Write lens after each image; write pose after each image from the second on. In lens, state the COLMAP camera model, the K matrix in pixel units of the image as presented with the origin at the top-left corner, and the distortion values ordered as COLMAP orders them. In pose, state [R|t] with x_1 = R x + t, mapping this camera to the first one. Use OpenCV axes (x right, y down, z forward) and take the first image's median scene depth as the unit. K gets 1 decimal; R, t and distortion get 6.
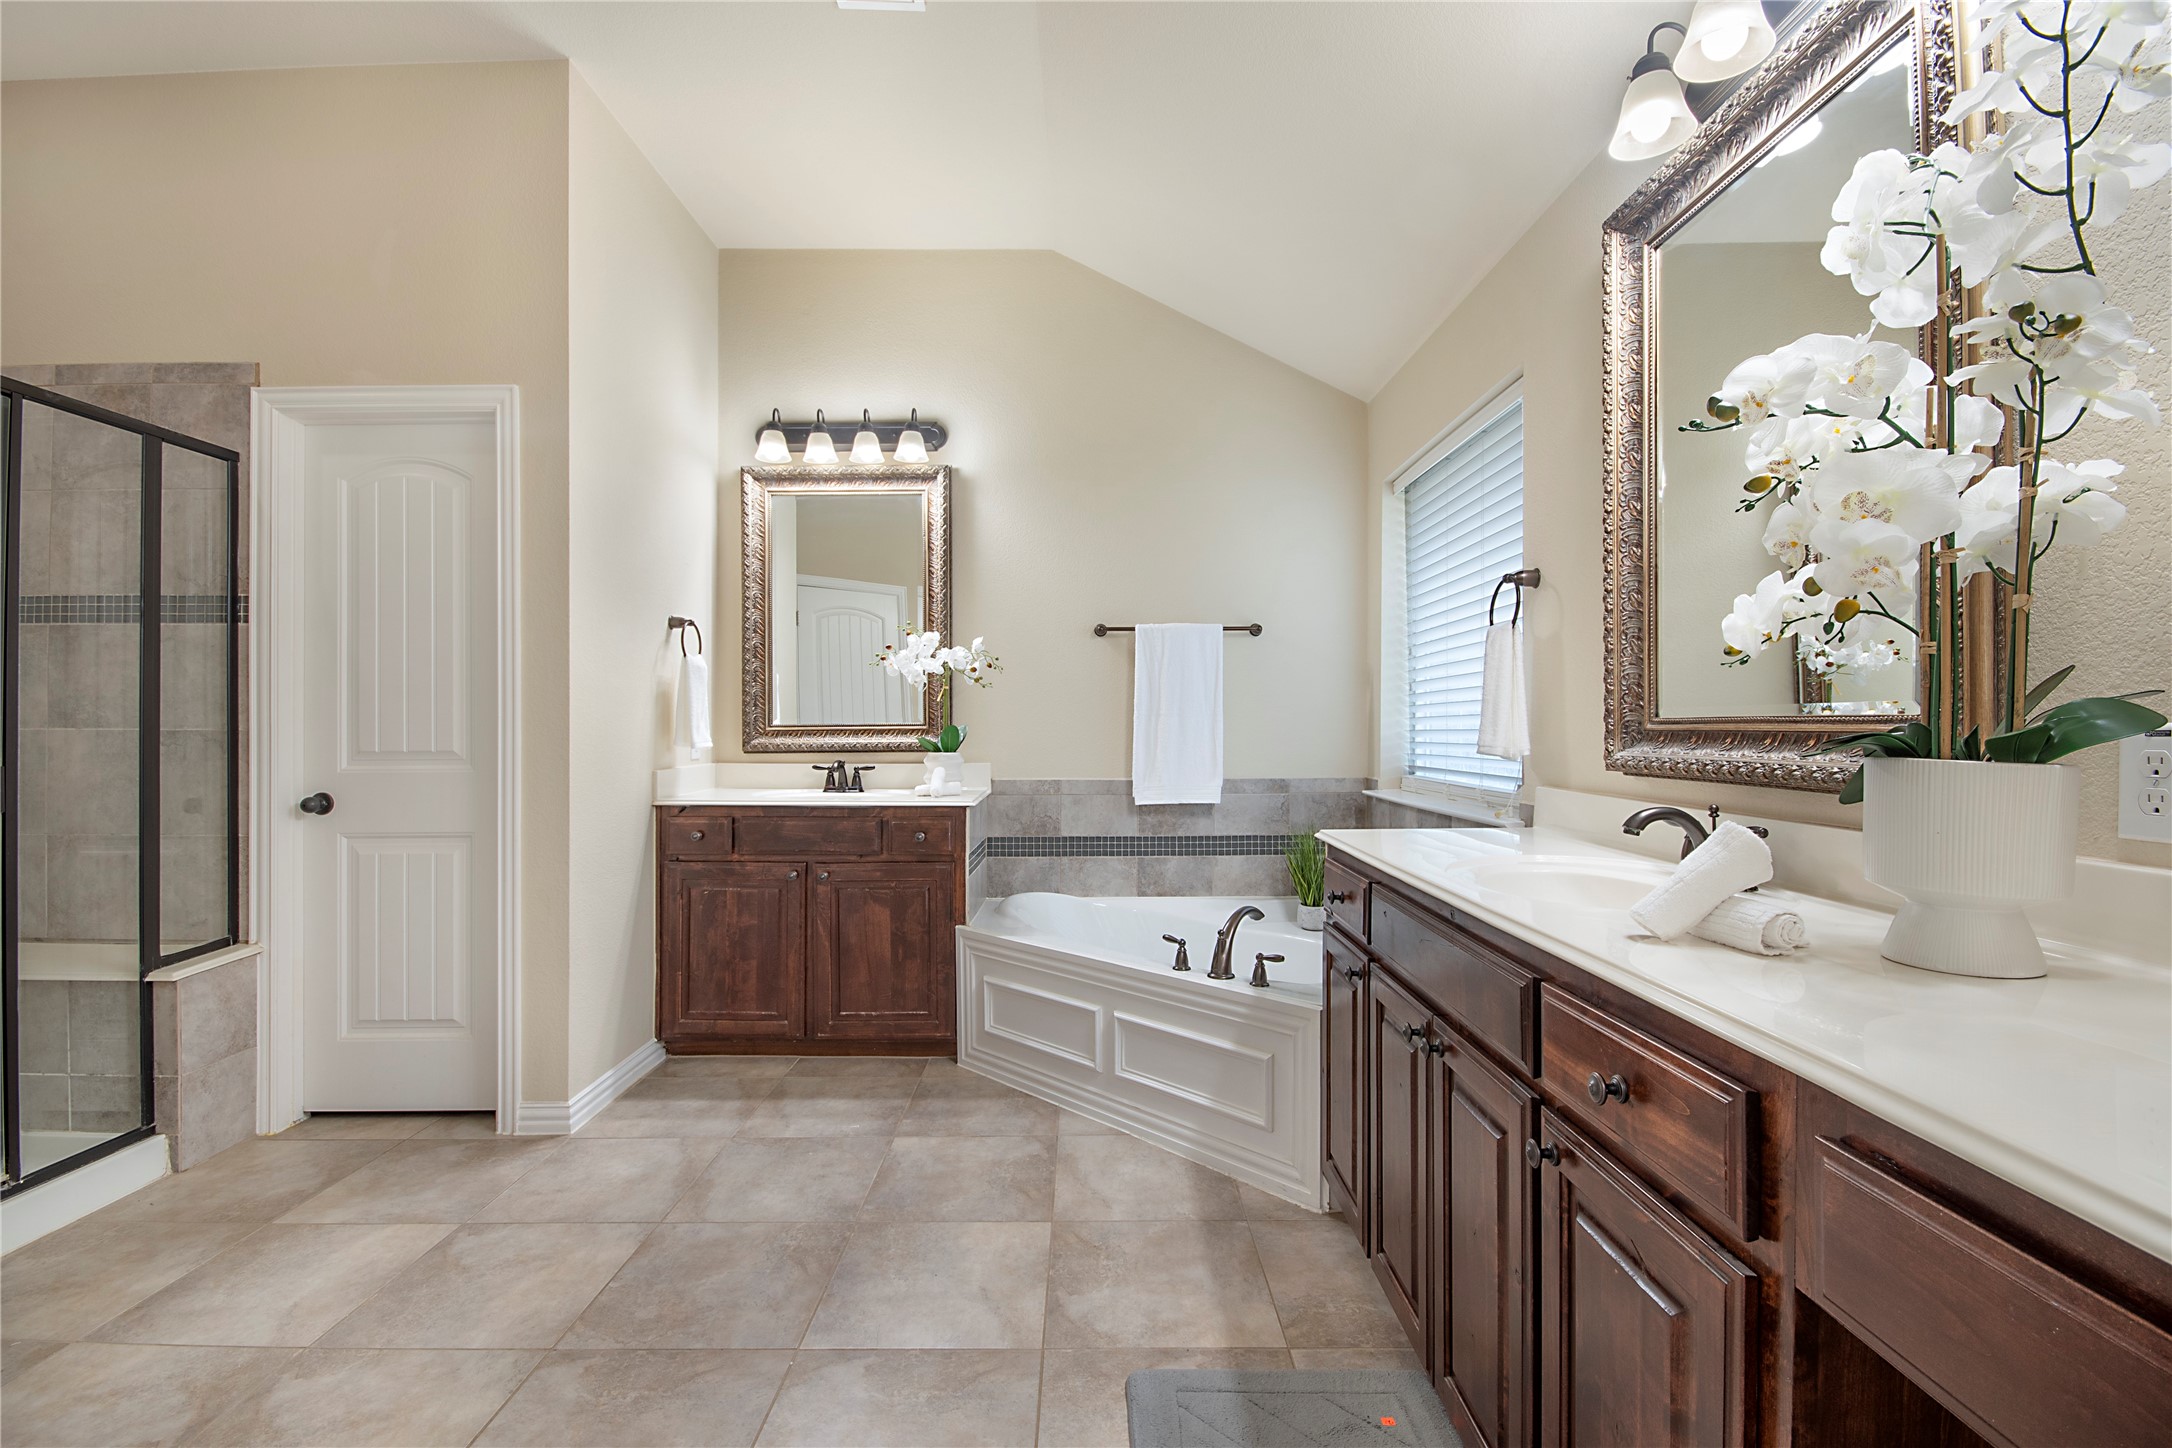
lens RADIAL K [[979.7, 0, 1100.1], [0, 979.7, 727.3], [0, 0, 1]] dist [0.006041, -0.006441]
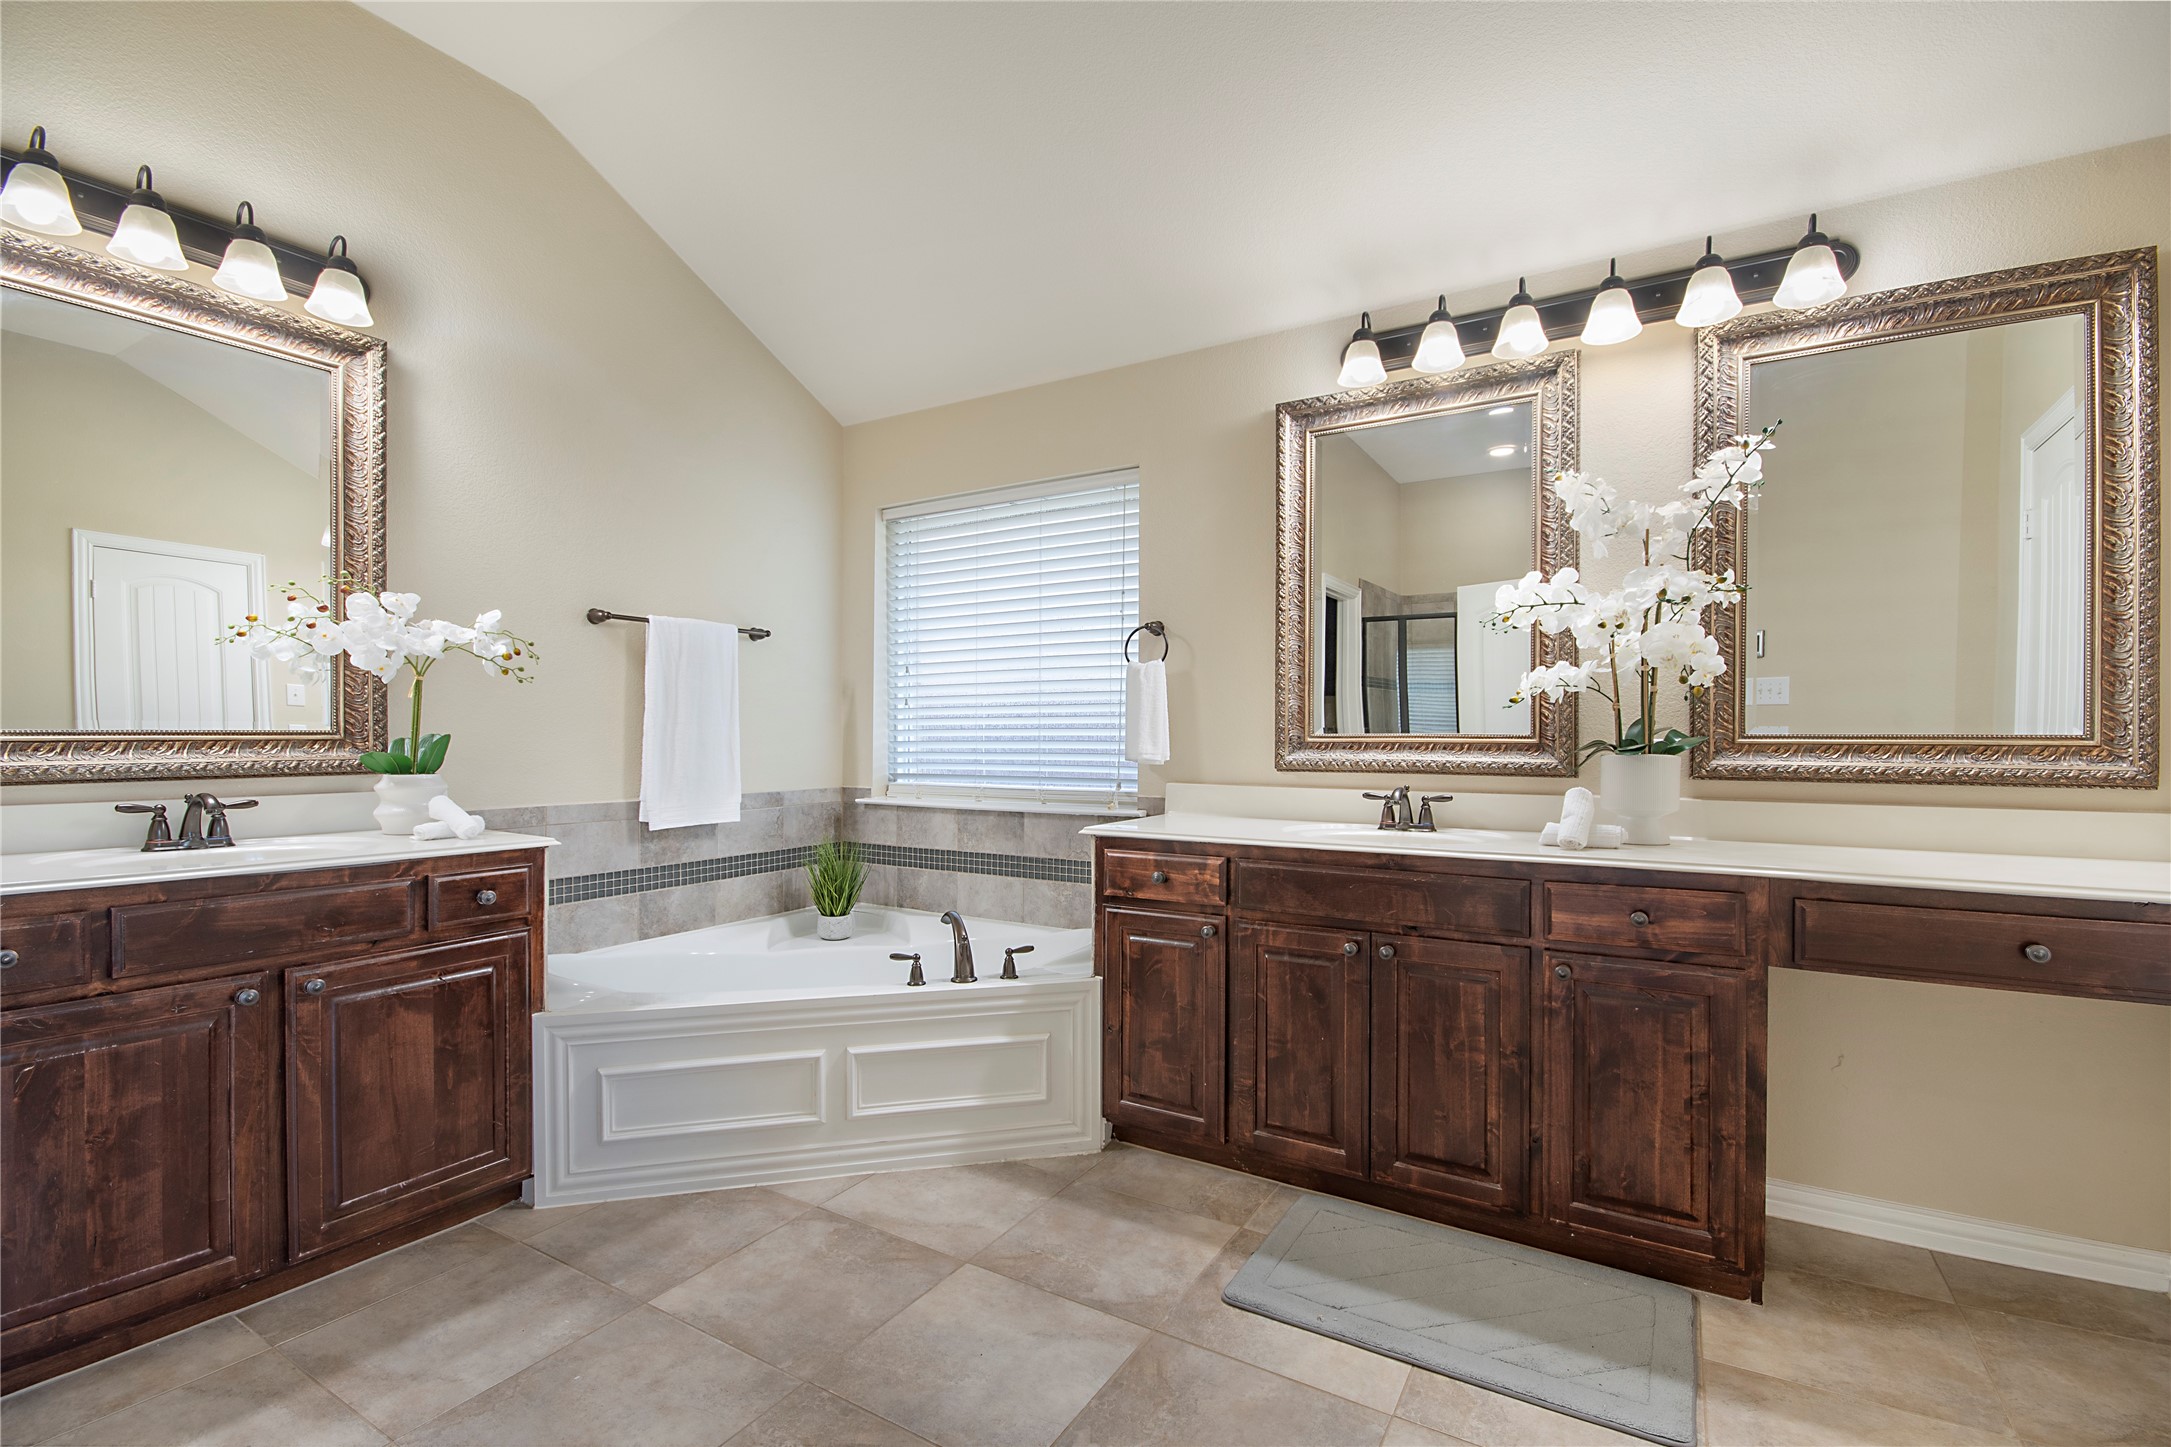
lens RADIAL K [[979.3, 0, 1096.2], [0, 979.3, 730.4], [0, 0, 1]] dist [0.006041, -0.006441]
pose [[0.505553, 0.009442, 0.862744, -0.643299], [-0.003645, 0.999955, -0.008807, 0.000218], [-0.862788, 0.001308, 0.505564, 0.331123]]
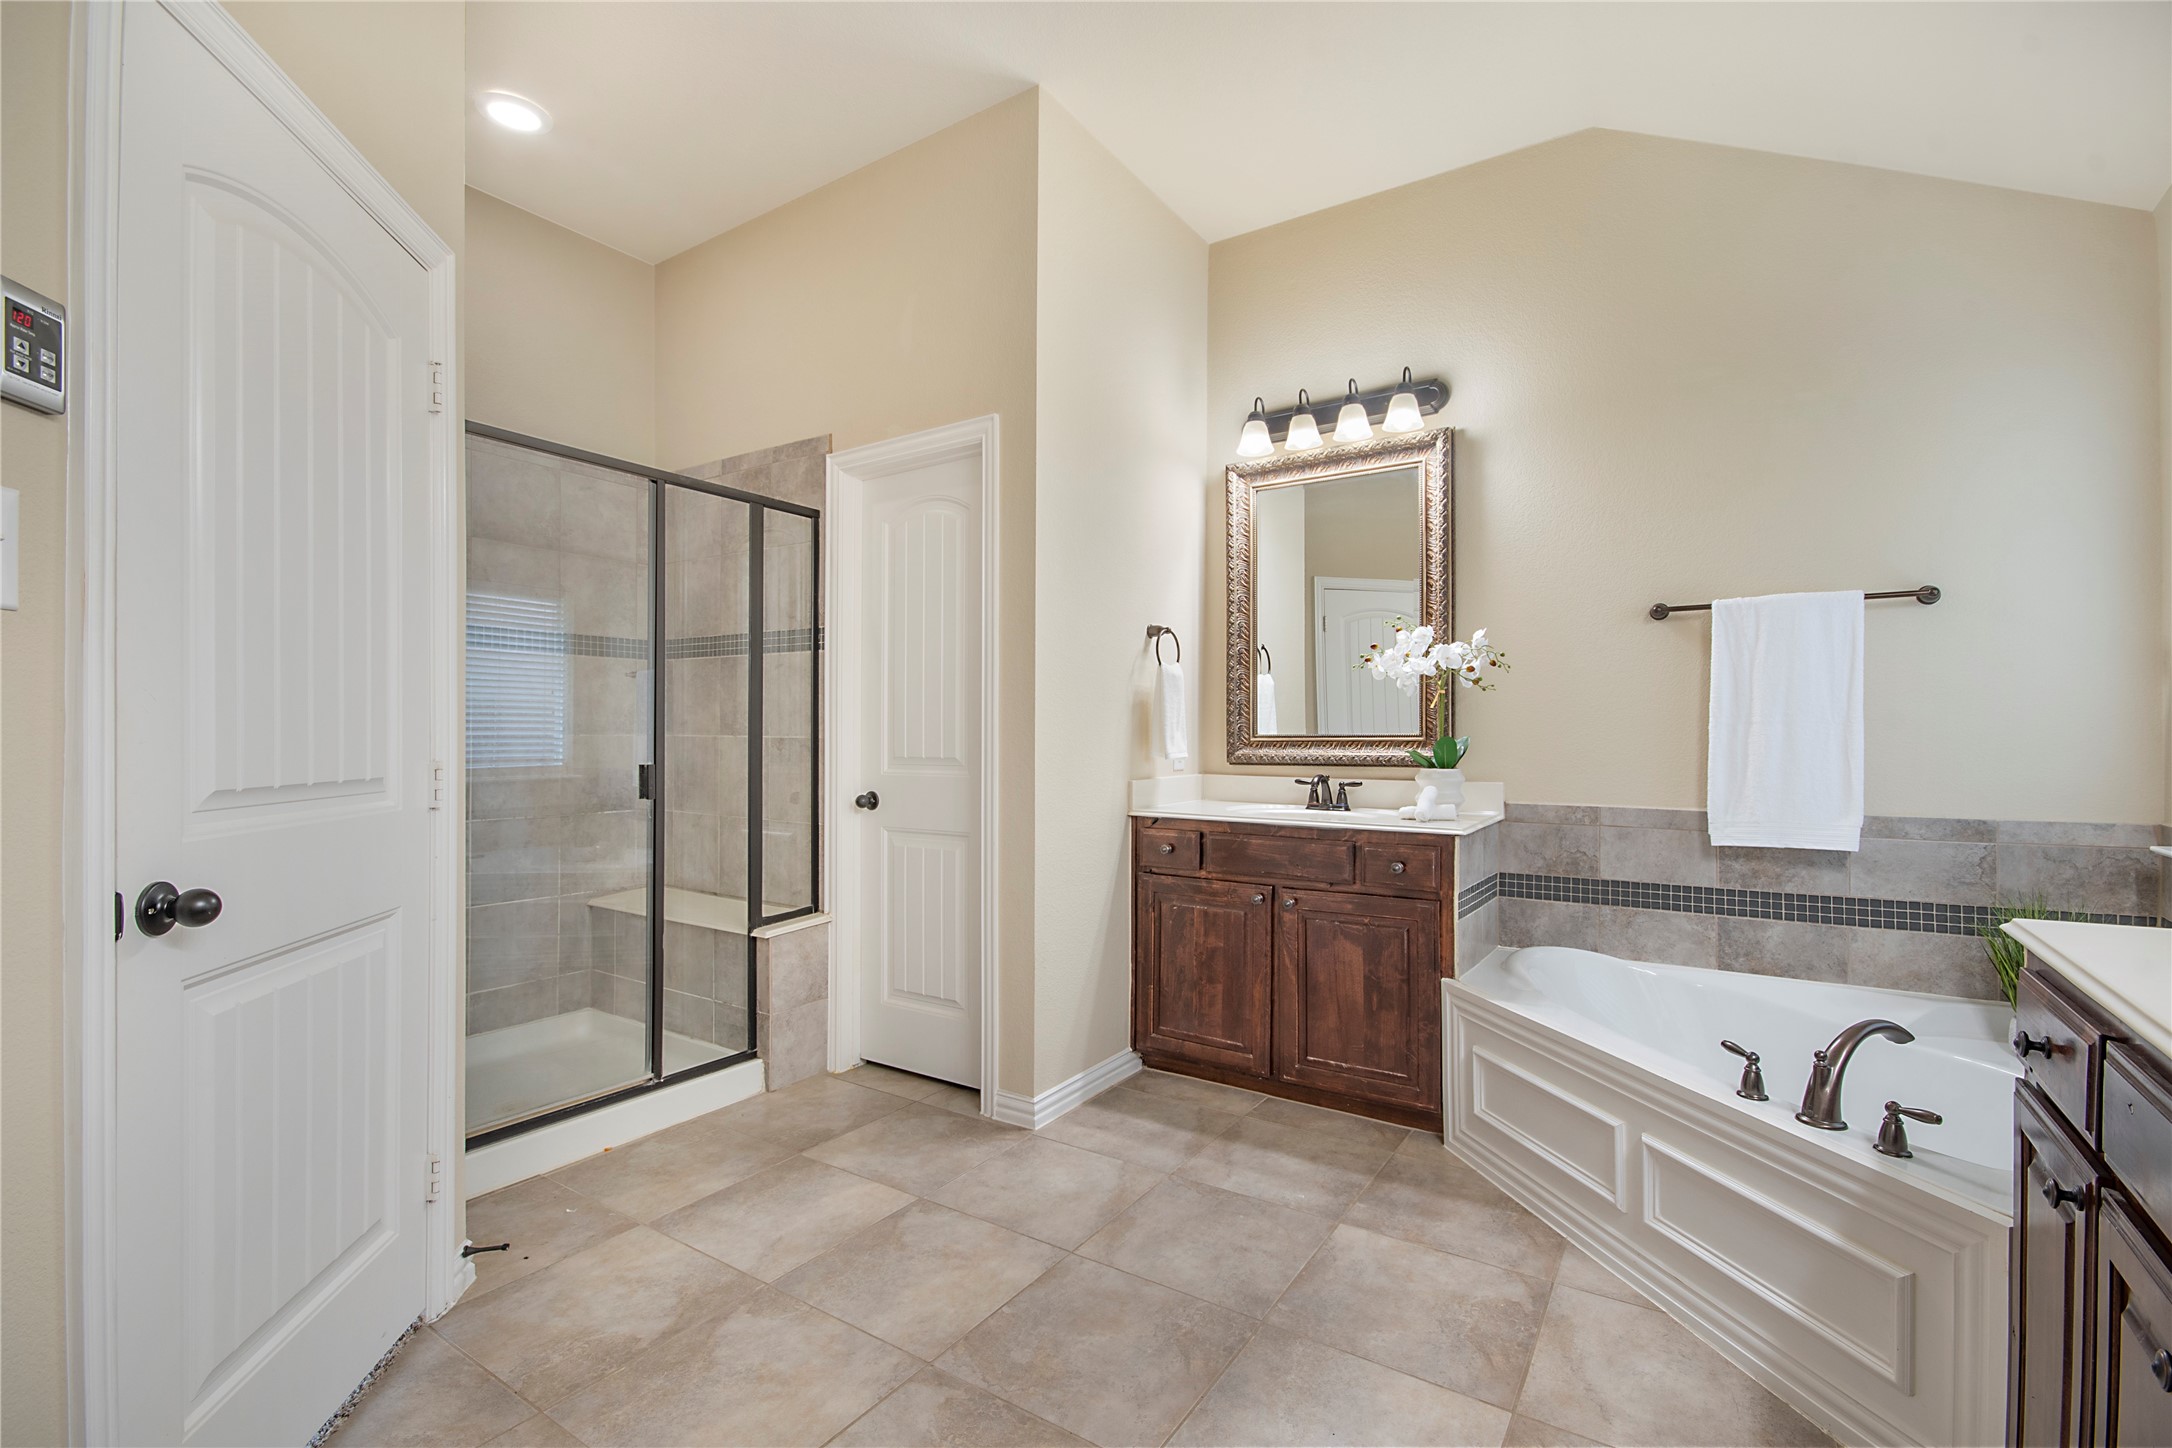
lens RADIAL K [[979.7, 0, 1078.1], [0, 979.7, 737.3], [0, 0, 1]] dist [0.006041, -0.006441]
pose [[0.825753, 0.004853, -0.564010, 0.075778], [-0.004622, 0.999988, 0.001838, -0.001195], [0.564012, 0.001090, 0.825766, 0.166185]]
